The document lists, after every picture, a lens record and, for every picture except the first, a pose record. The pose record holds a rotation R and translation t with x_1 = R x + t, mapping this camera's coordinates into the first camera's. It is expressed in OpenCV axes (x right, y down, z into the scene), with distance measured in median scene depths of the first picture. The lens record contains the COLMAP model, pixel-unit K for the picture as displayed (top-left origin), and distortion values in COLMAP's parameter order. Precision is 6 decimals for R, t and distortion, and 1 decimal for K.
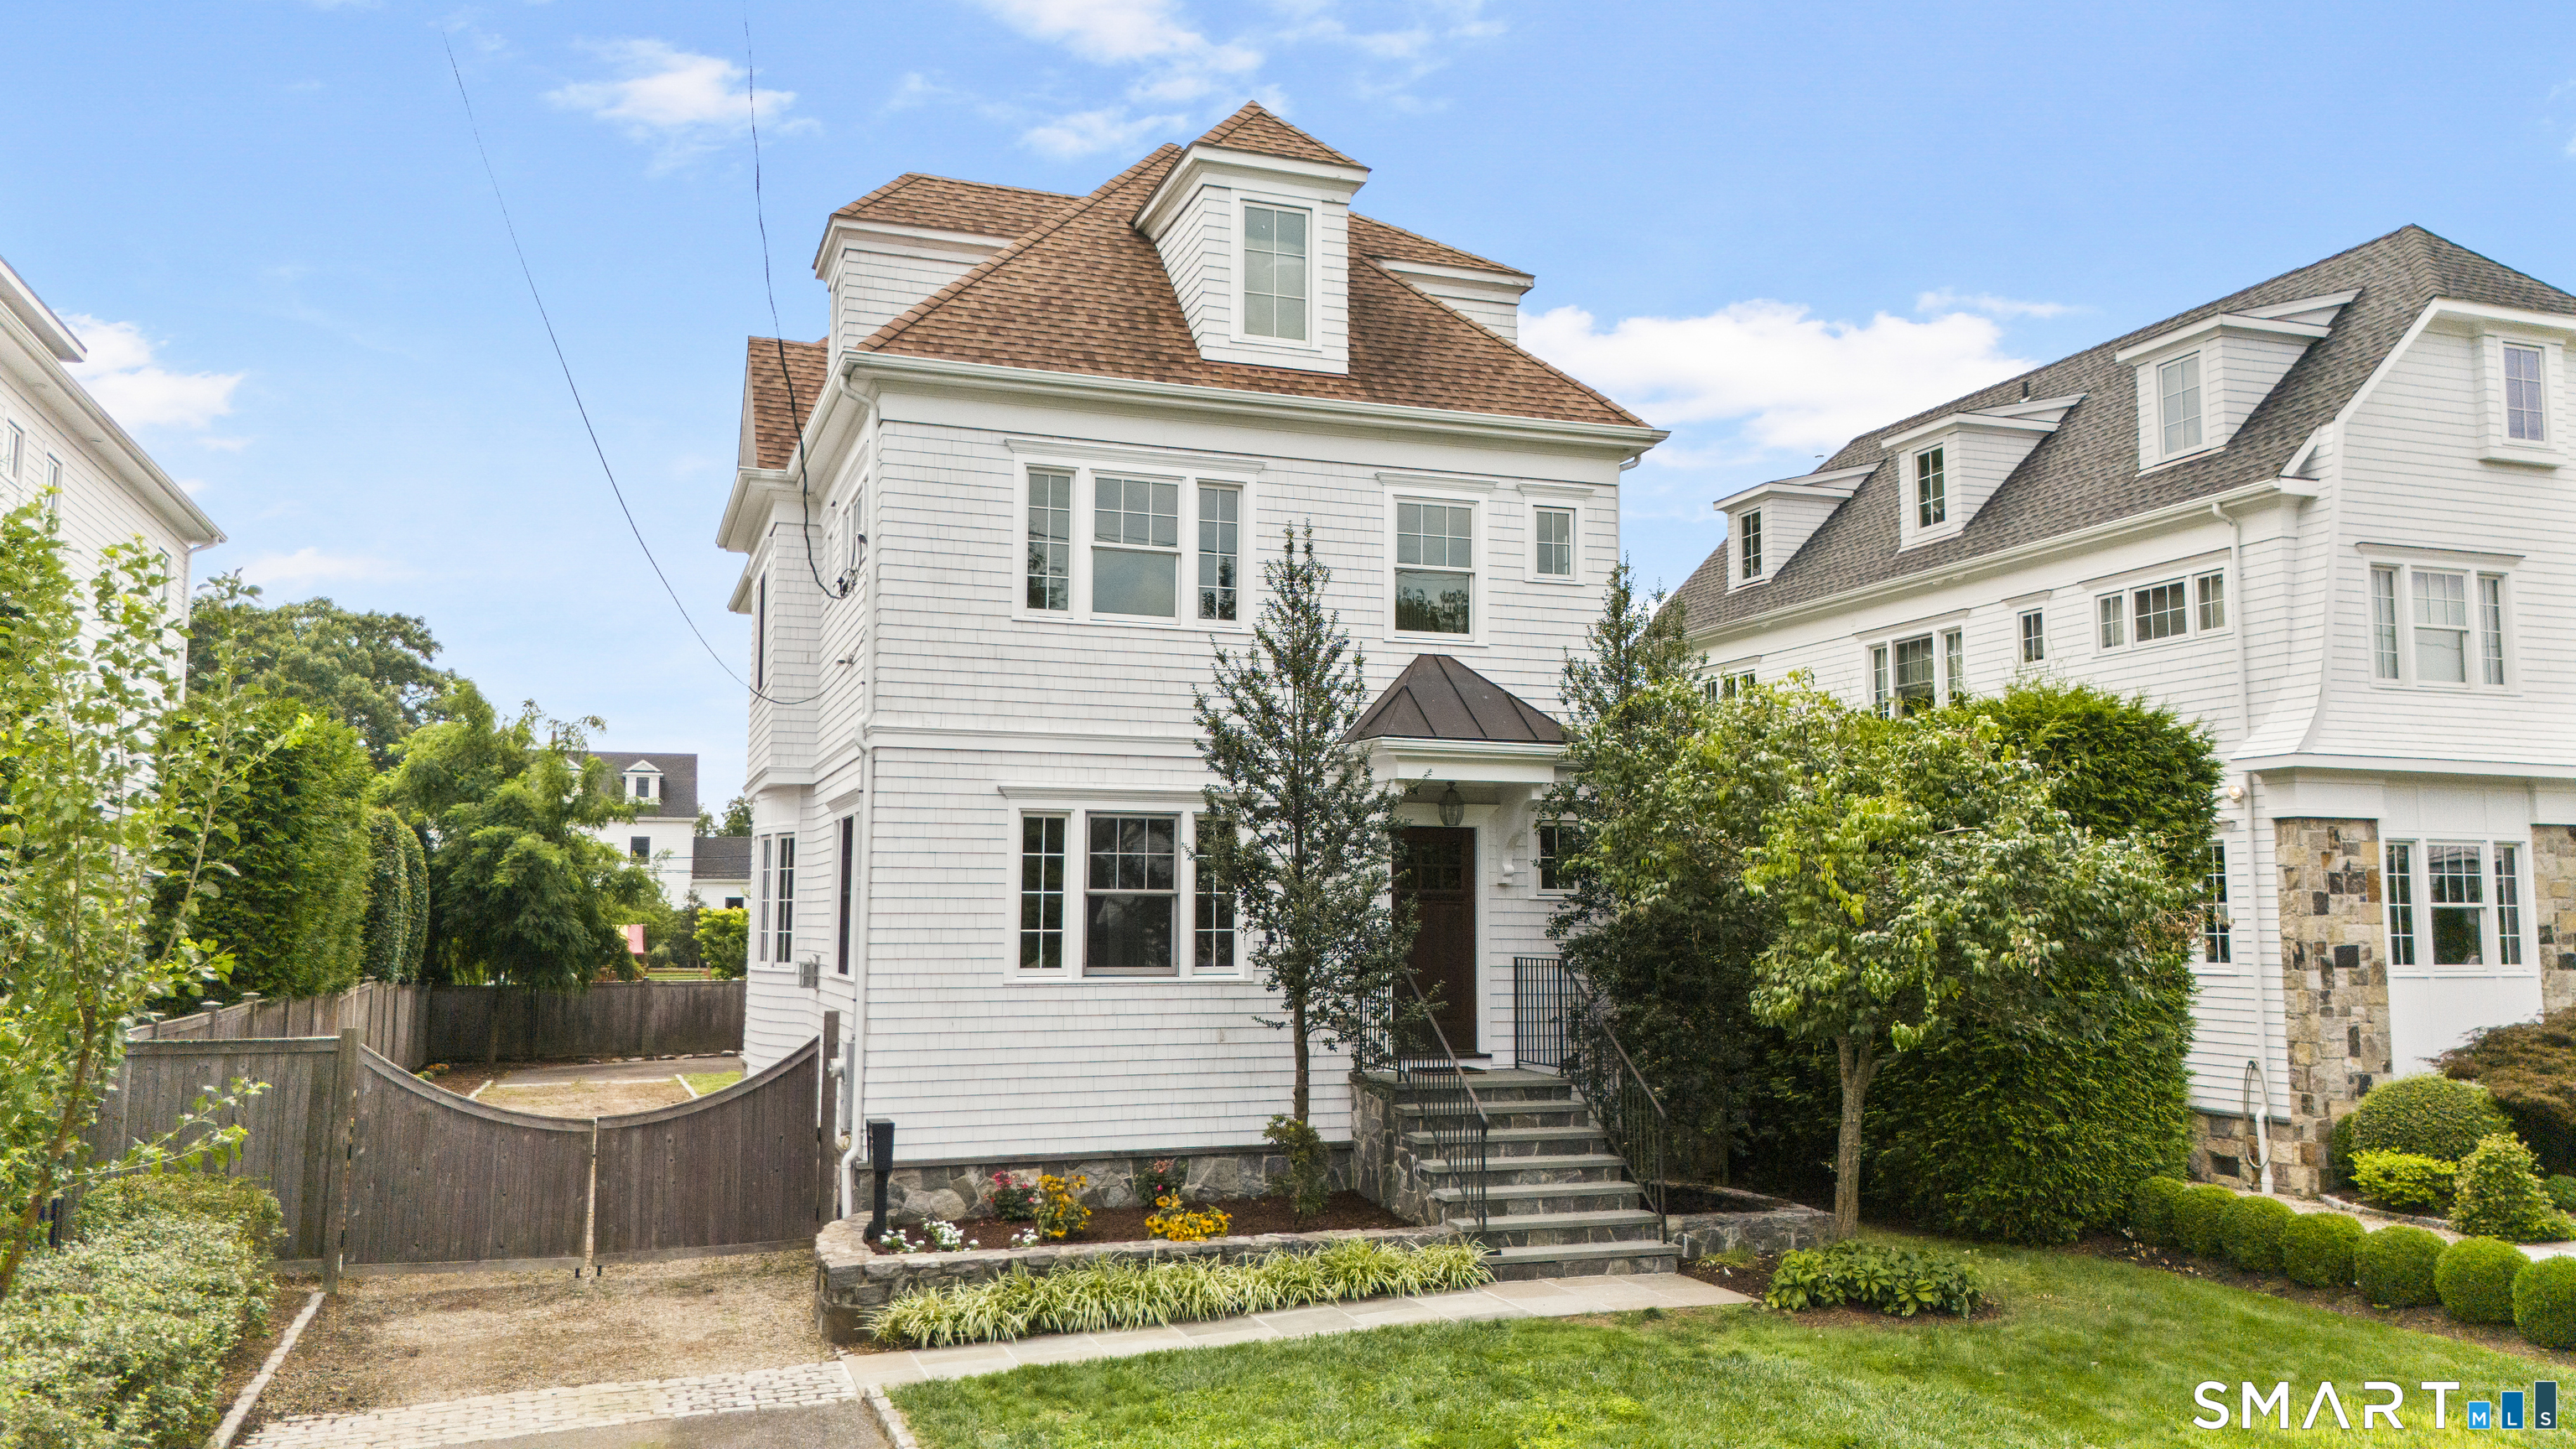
lens RADIAL K [[1904.1, 0, 1283.7], [0, 1904.1, 720.5], [0, 0, 1]] dist [0.046527, -0.032471]
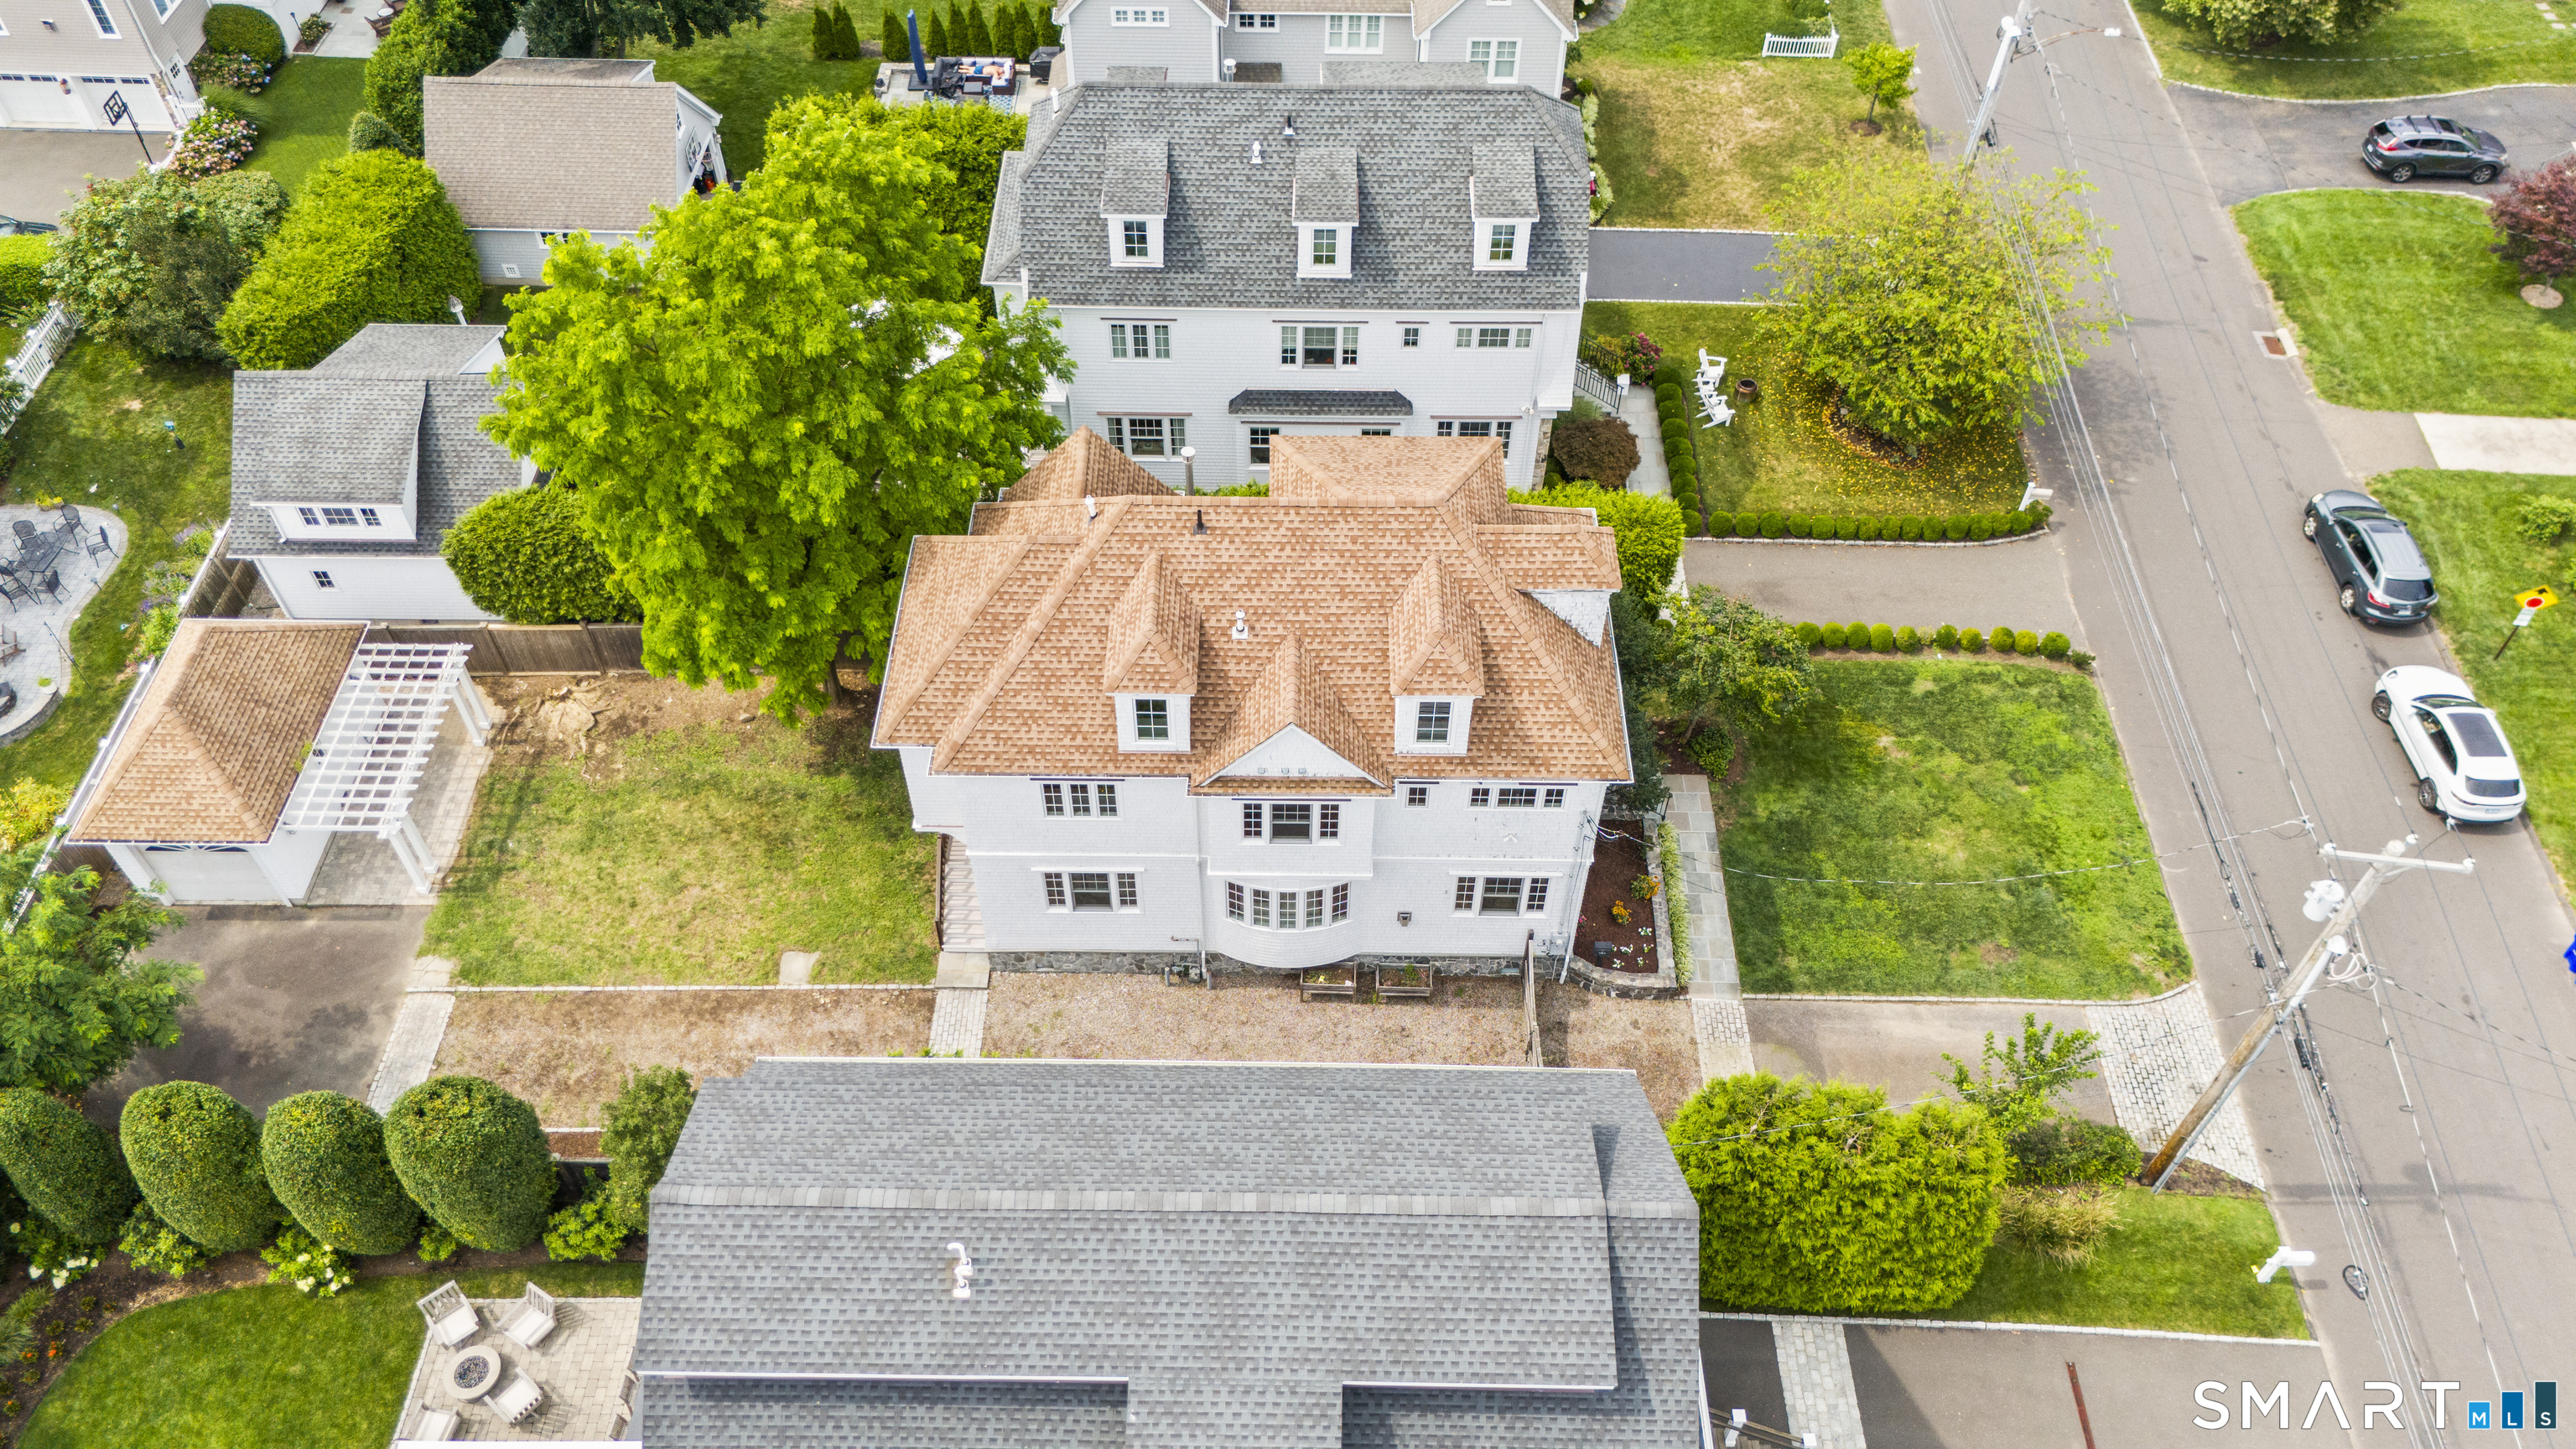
lens RADIAL K [[1904.1, 0, 1272.4], [0, 1904.1, 732.2], [0, 0, 1]] dist [0.046527, -0.032471]
pose [[0.352857, -0.711640, 0.607503, -1.696197], [-0.094626, 0.618796, 0.779831, -1.939087], [-0.930880, -0.332655, 0.151007, 1.022971]]
